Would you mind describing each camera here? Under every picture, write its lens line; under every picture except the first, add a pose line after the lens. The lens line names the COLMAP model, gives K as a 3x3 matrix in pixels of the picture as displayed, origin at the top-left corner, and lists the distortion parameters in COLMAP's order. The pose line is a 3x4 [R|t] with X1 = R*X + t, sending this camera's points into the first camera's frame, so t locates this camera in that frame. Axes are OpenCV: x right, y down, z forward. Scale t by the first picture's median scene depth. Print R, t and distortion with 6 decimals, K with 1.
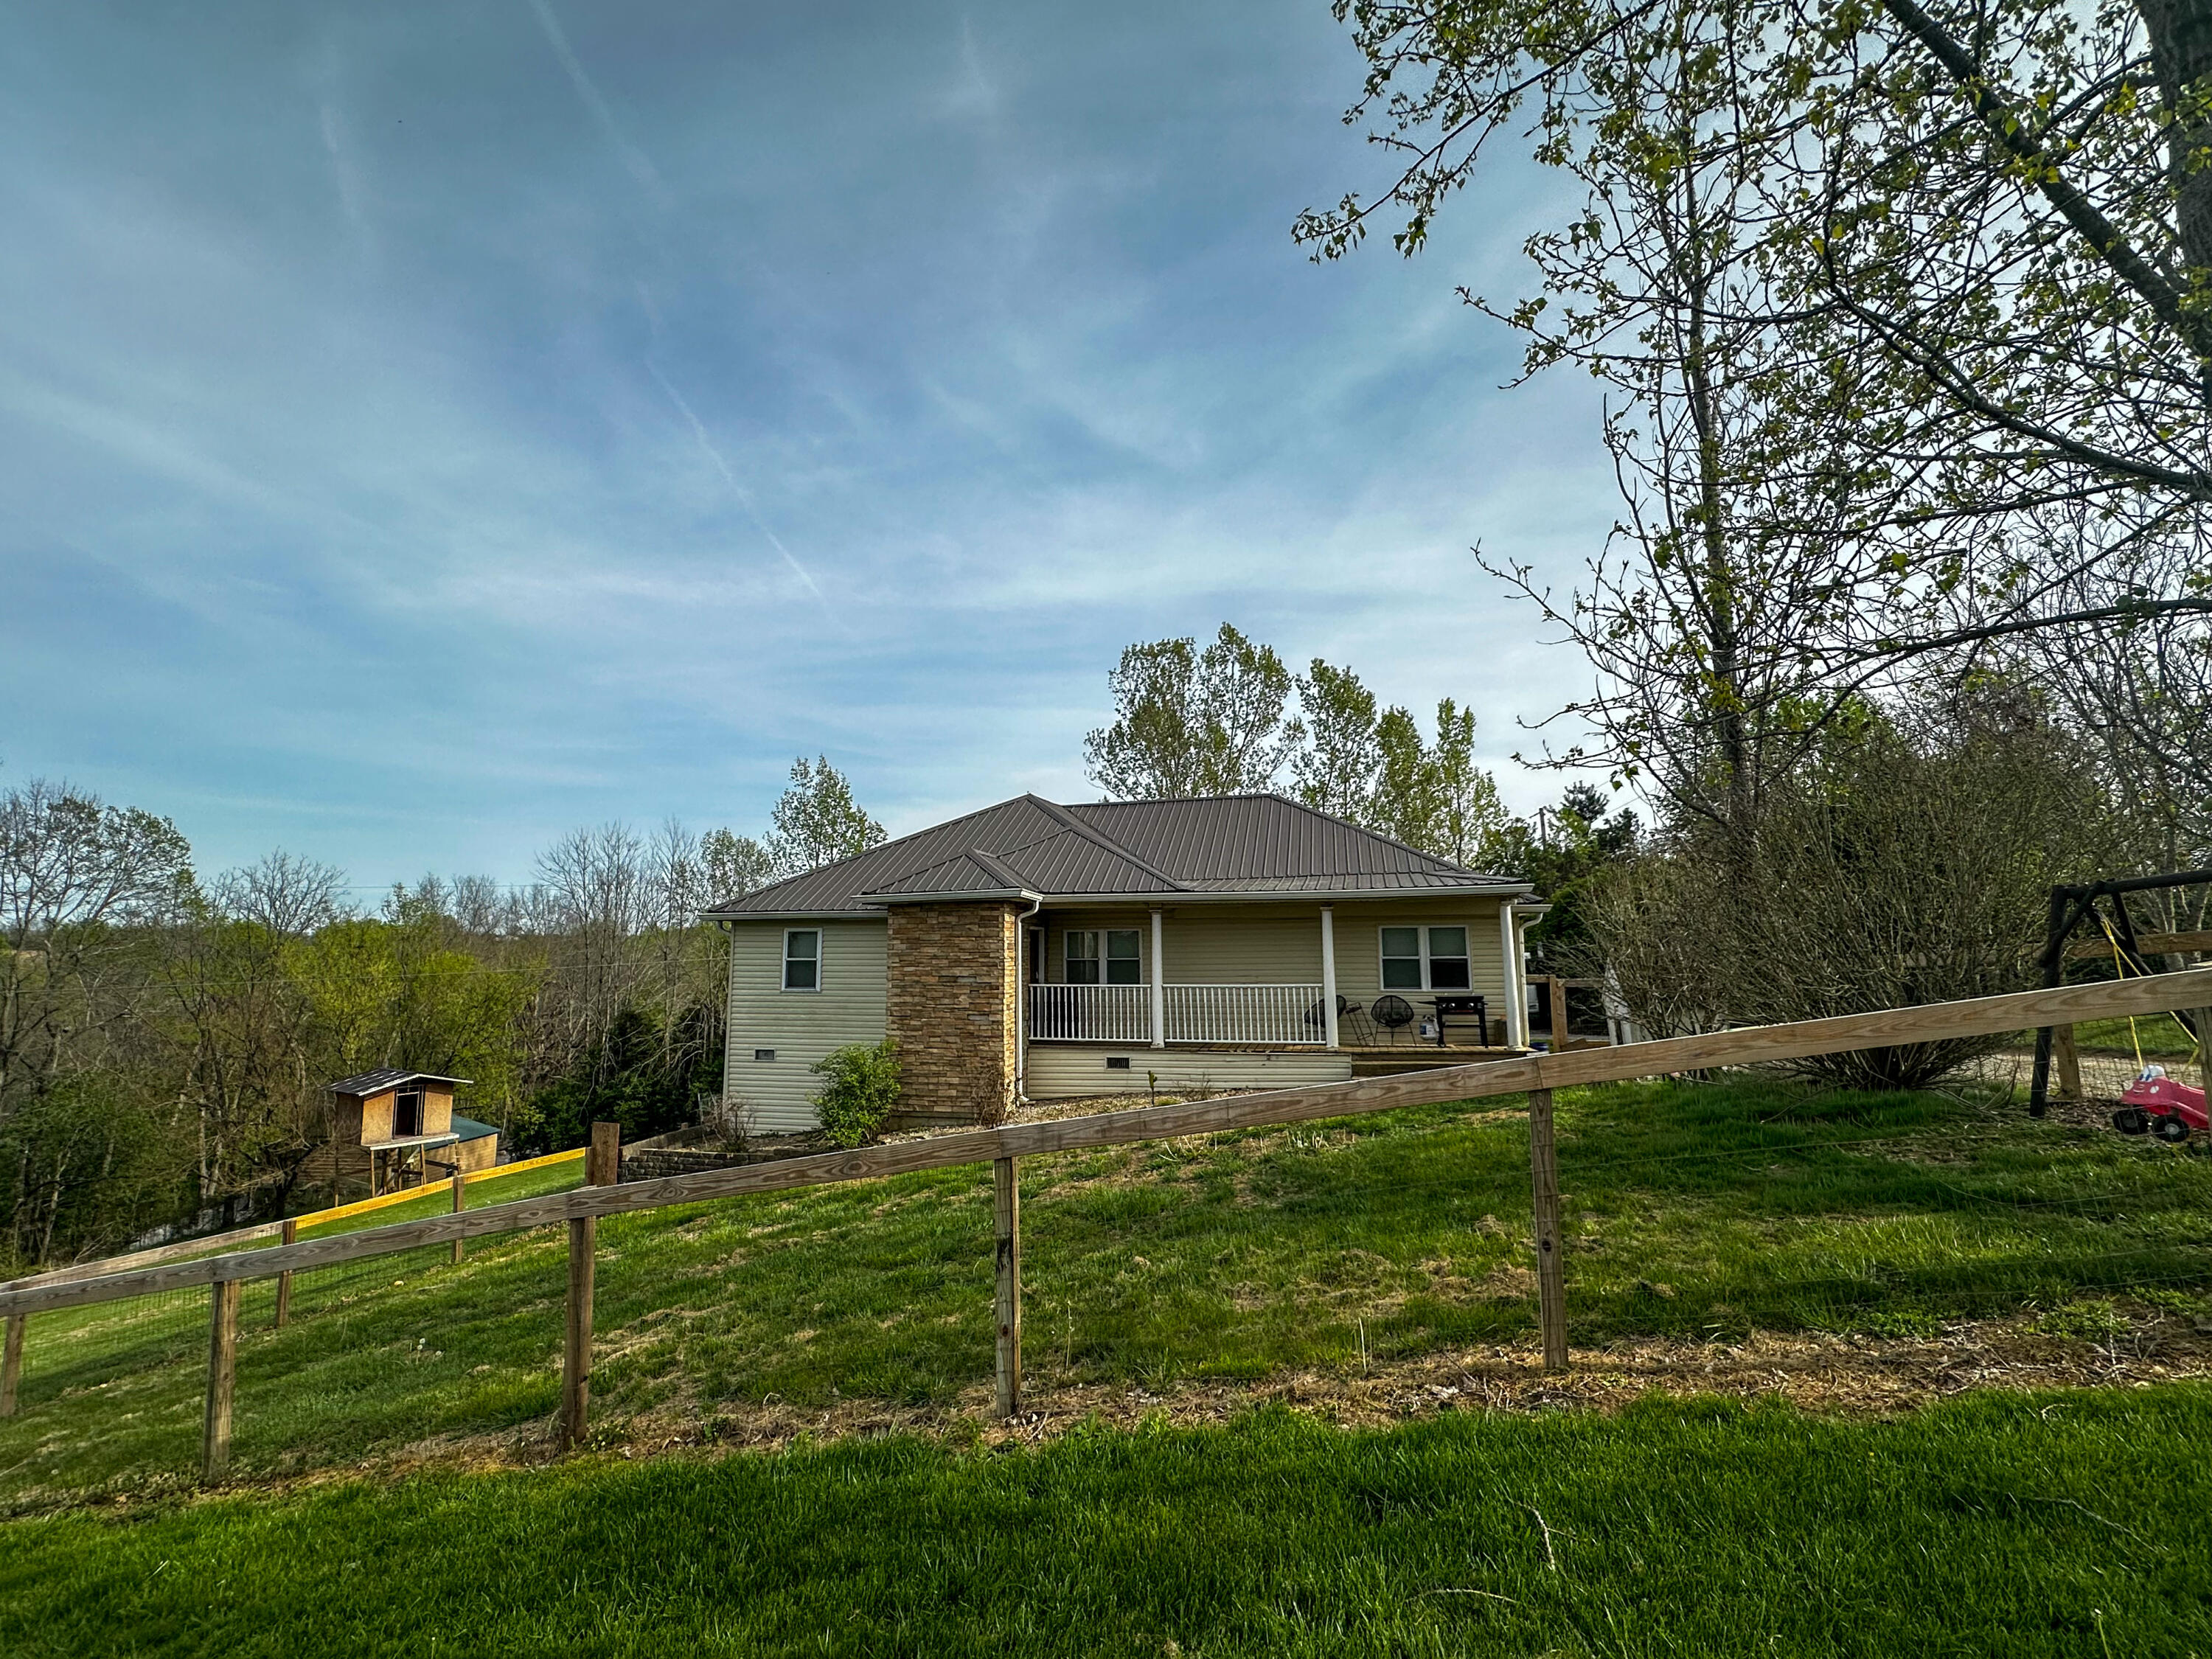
lens RADIAL K [[979.3, 0, 1094.0], [0, 979.3, 825.6], [0, 0, 1]] dist [0.002150, -0.000463]
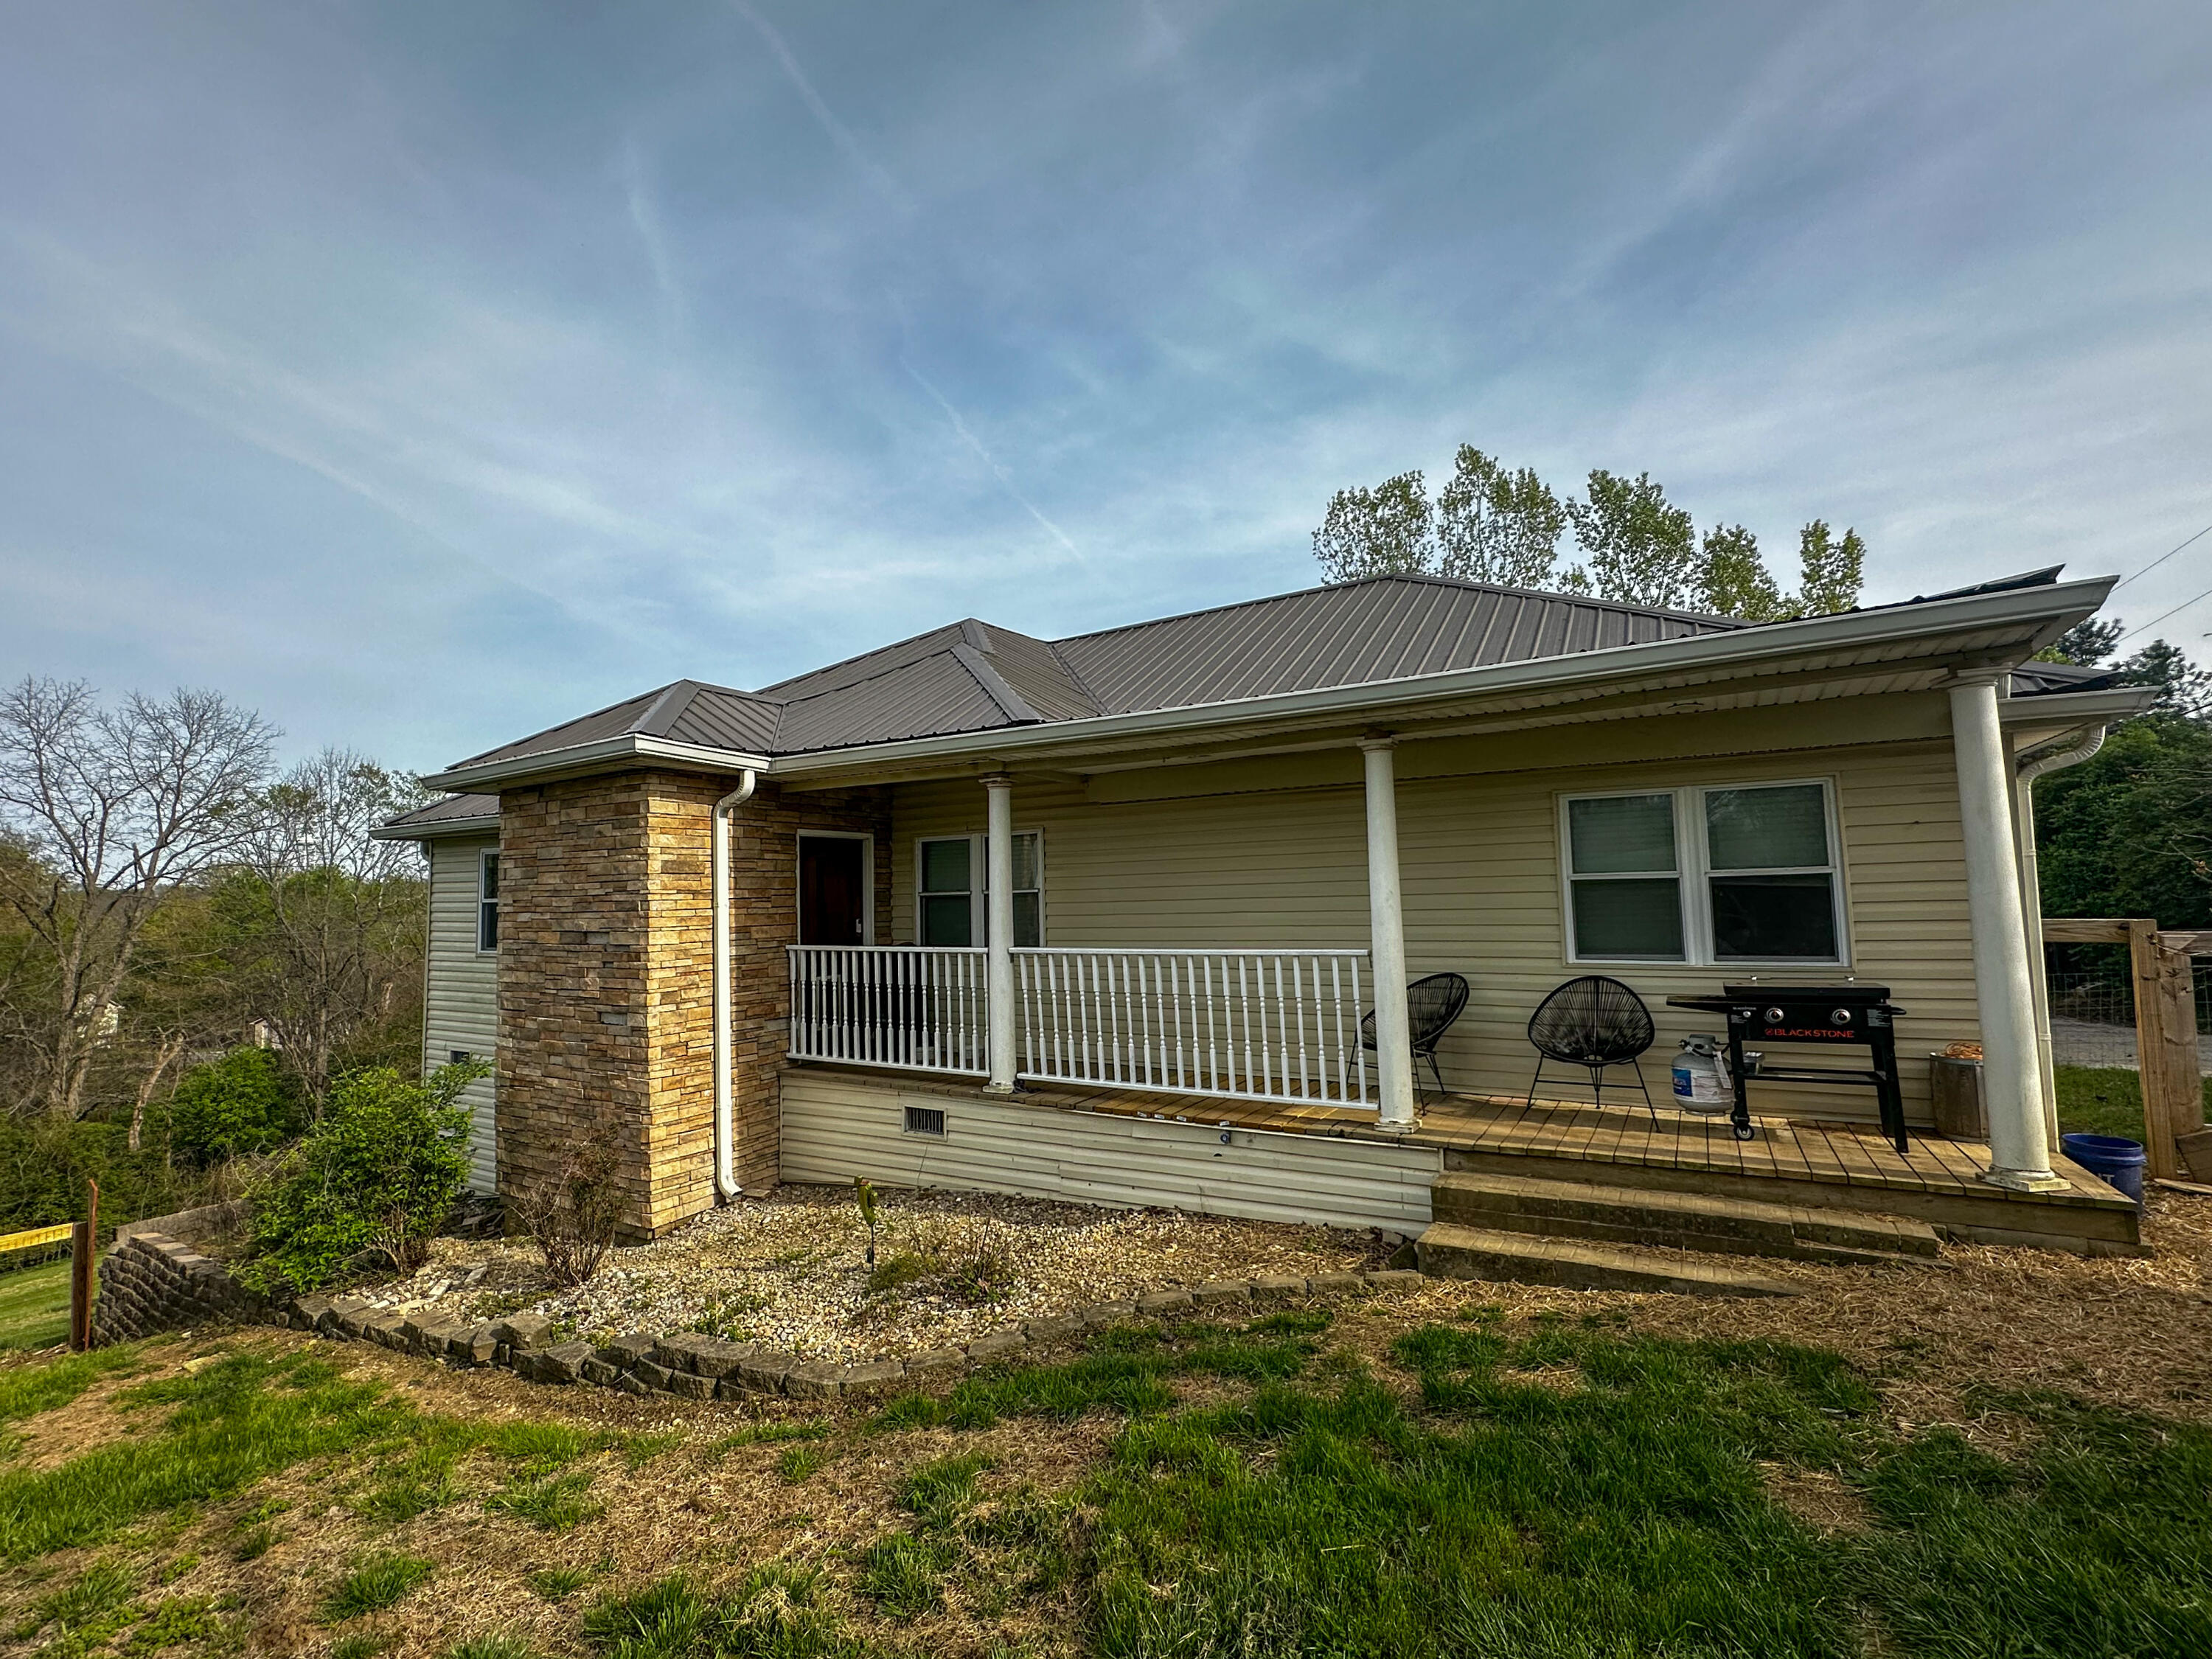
lens RADIAL K [[979.3, 0, 1093.5], [0, 979.3, 844.7], [0, 0, 1]] dist [0.002150, -0.000463]
pose [[0.954999, -0.031085, -0.294976, 0.234452], [0.047559, 0.997674, 0.048838, 0.096309], [0.292771, -0.060669, 0.954256, 0.595097]]
